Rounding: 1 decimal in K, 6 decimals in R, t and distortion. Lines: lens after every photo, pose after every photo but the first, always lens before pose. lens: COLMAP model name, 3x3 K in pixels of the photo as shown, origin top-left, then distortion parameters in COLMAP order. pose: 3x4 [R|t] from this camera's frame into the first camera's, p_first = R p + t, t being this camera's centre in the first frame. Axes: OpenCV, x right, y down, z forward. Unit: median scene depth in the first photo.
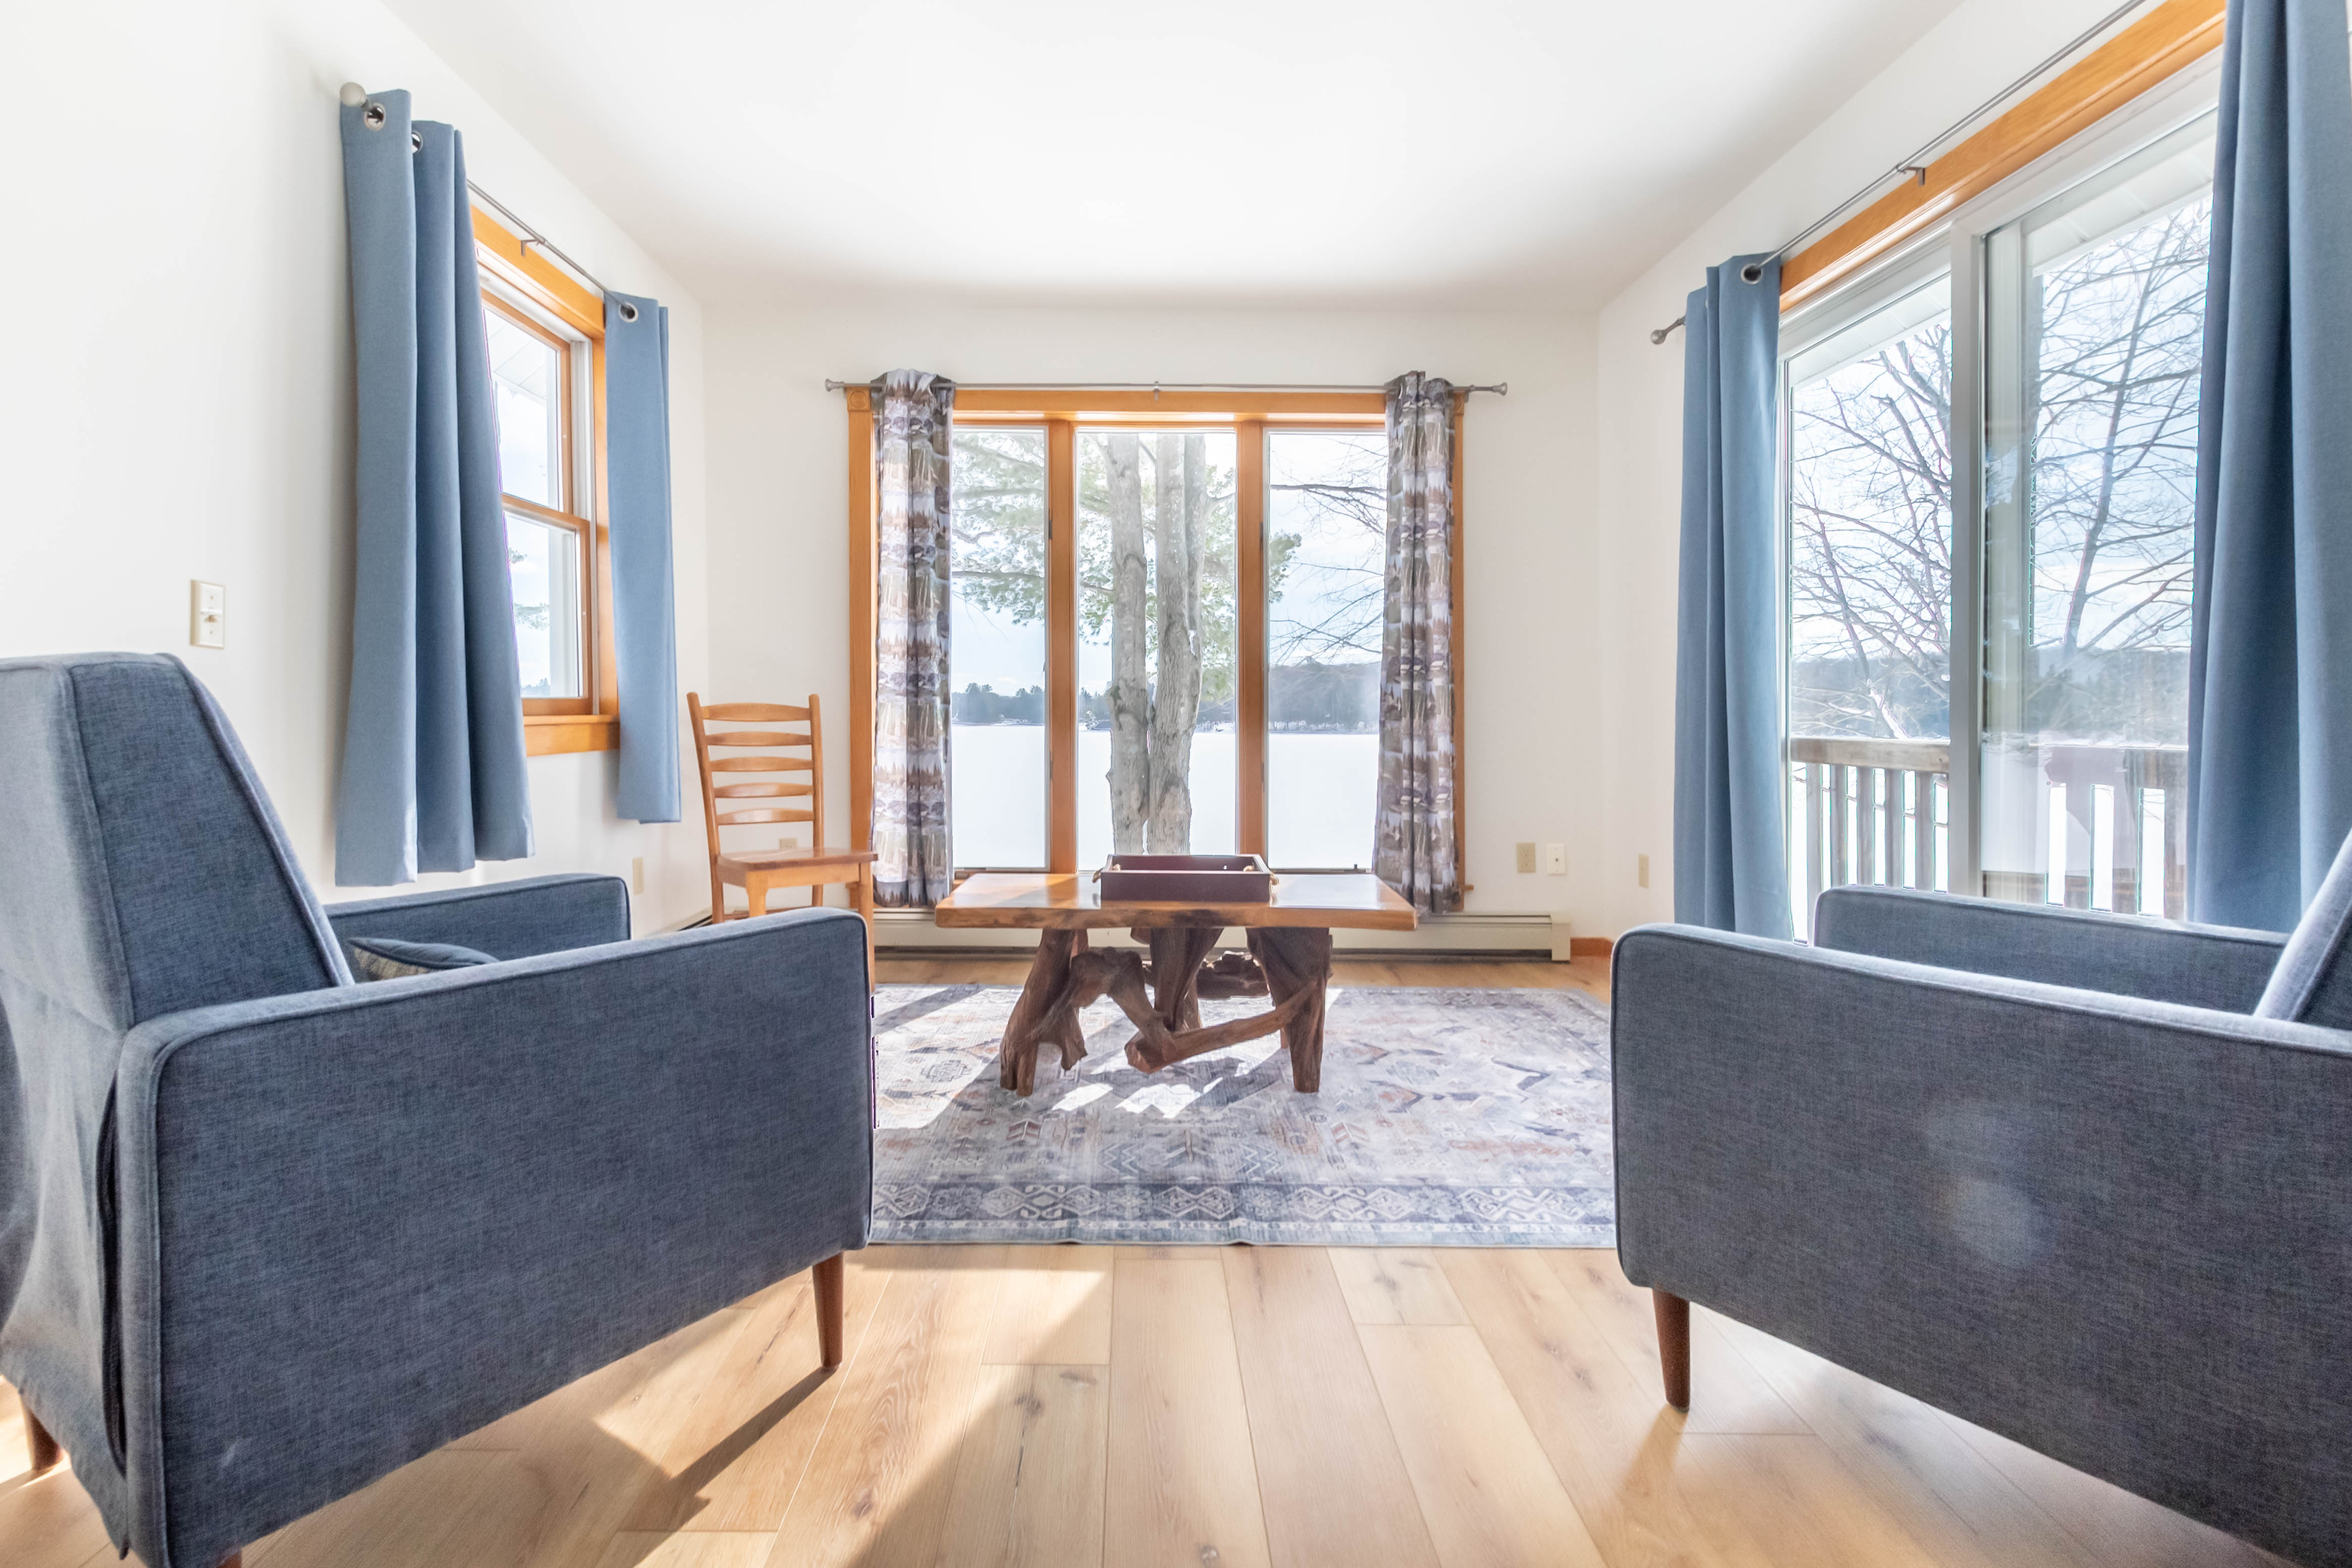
lens RADIAL K [[1115.3, 0, 1154.7], [0, 1115.3, 738.8], [0, 0, 1]] dist [0.003601, 0.000092]
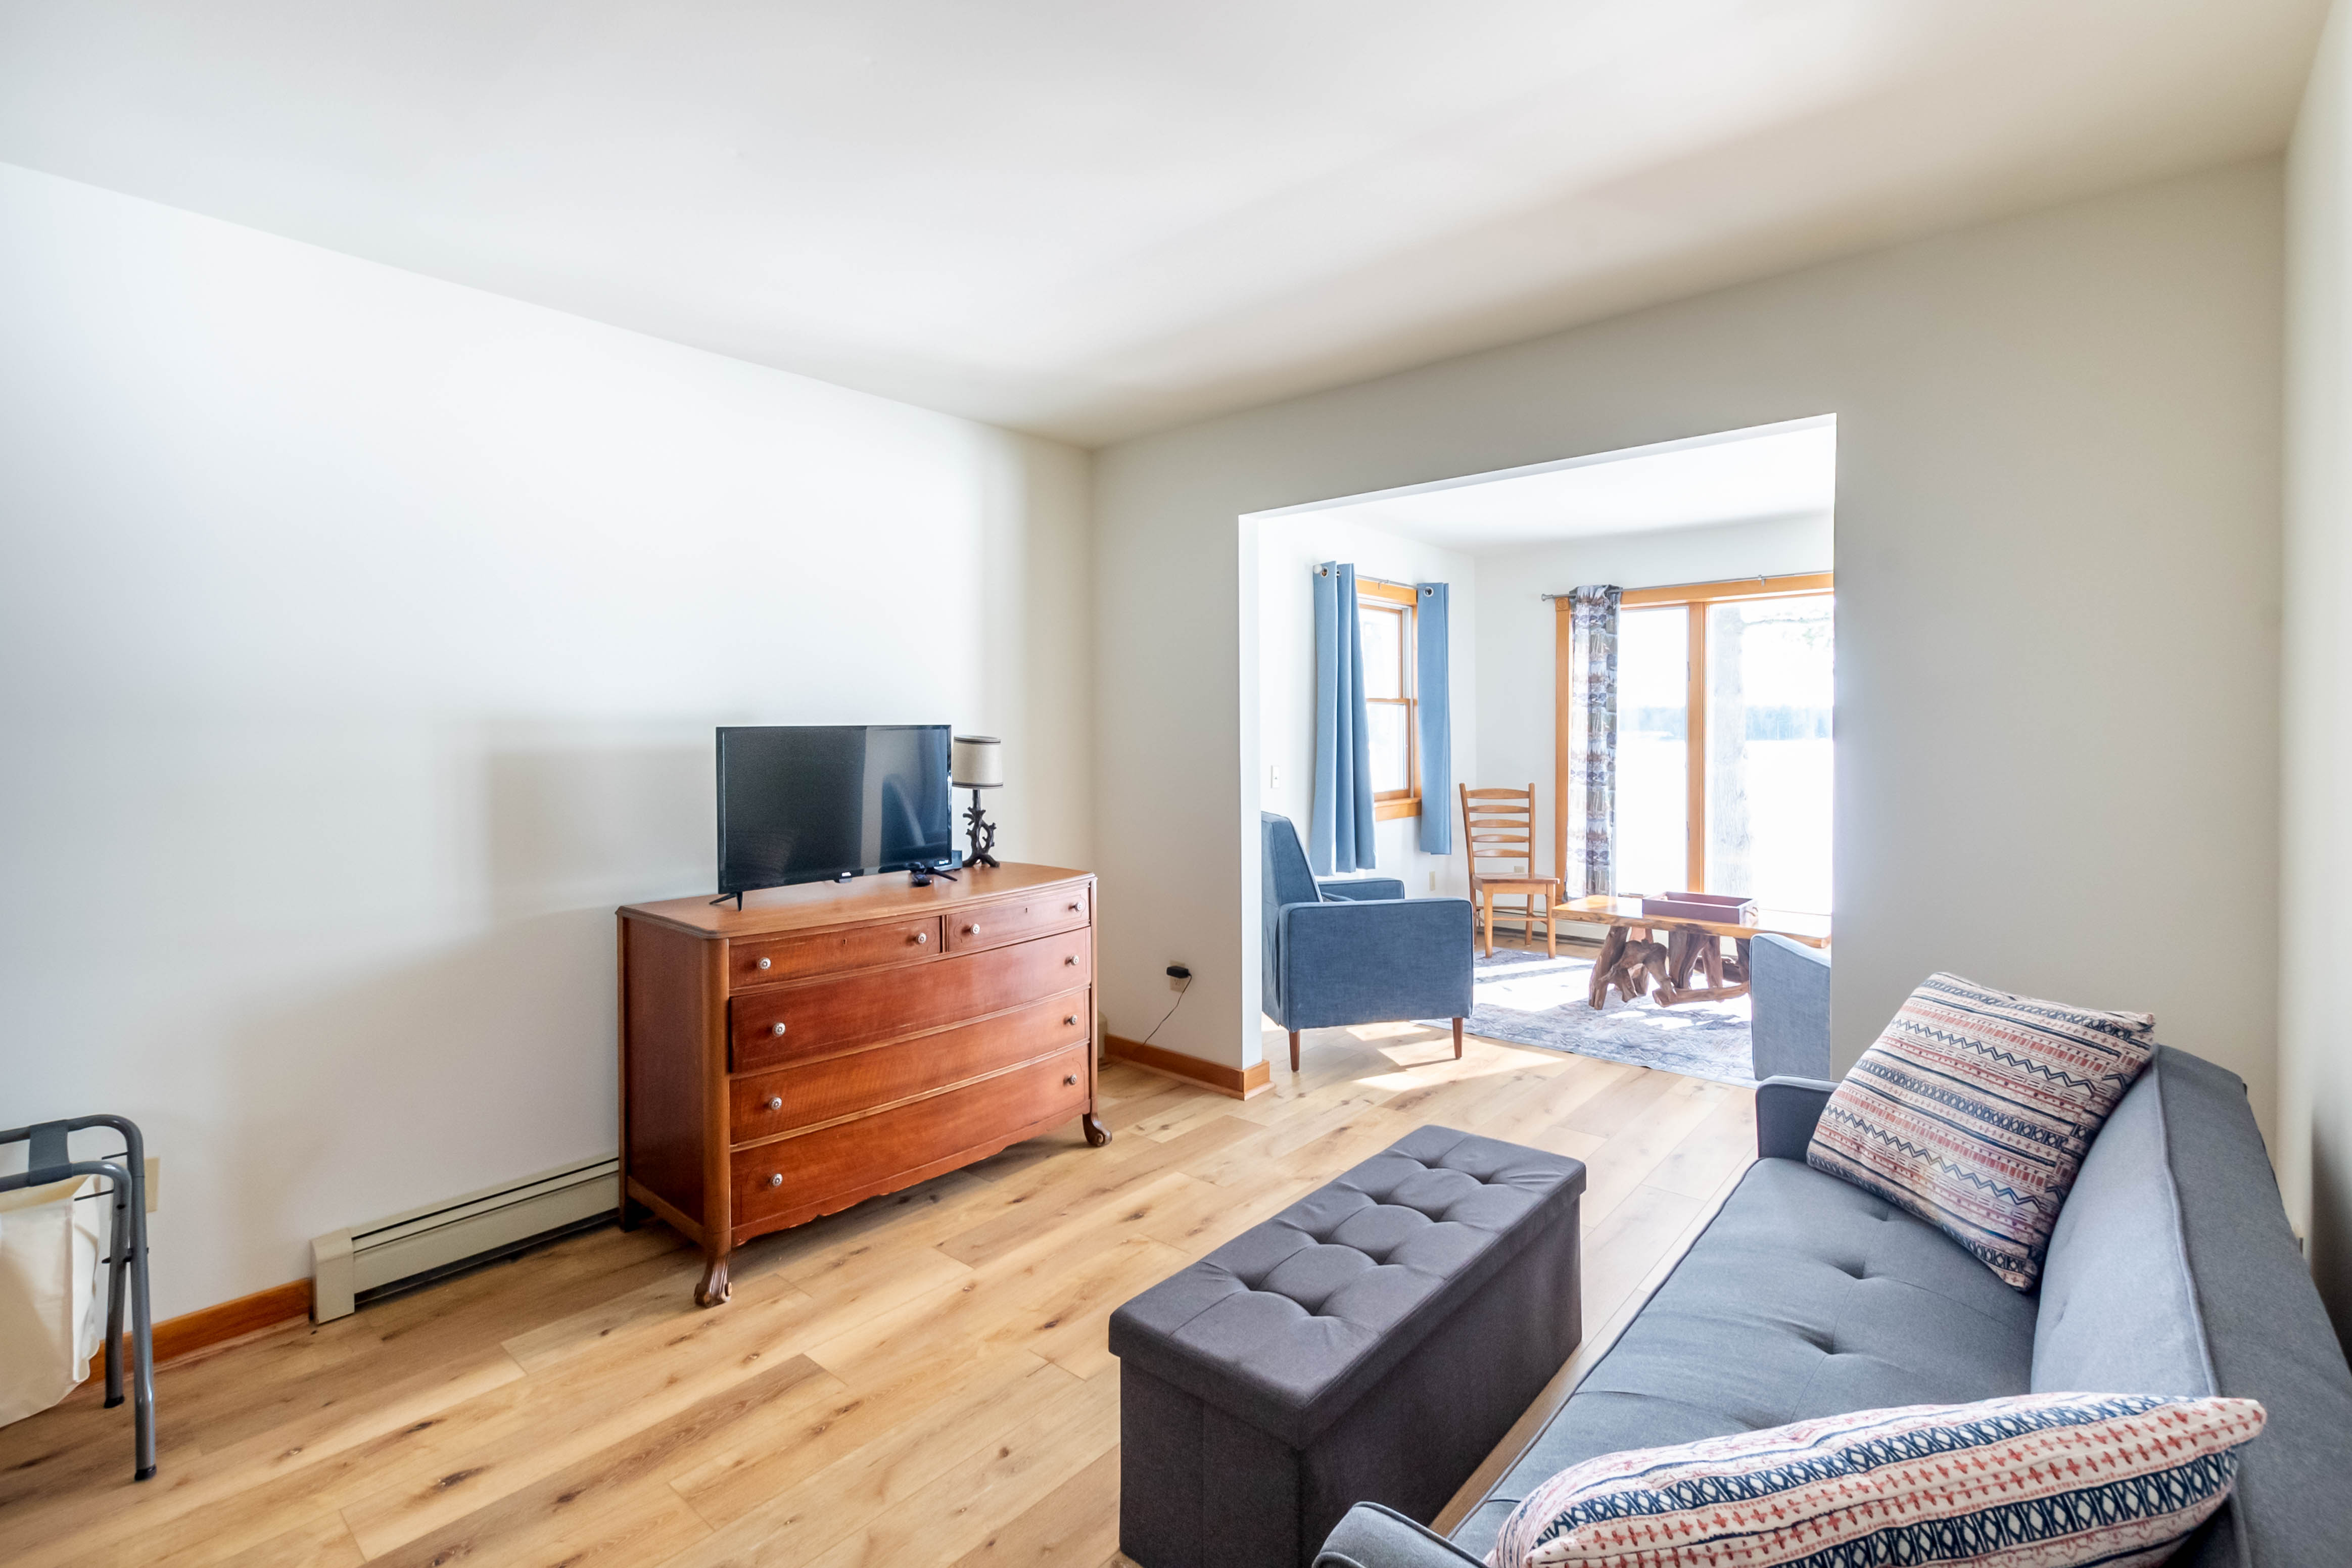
lens RADIAL K [[1085.4, 0, 1173.8], [0, 1085.4, 758.9], [0, 0, 1]] dist [0.000134, -0.000059]
pose [[0.746824, 0.008264, -0.664971, 0.444701], [-0.007264, 0.999965, 0.004269, -0.091438], [0.664983, 0.001643, 0.746857, -0.687110]]
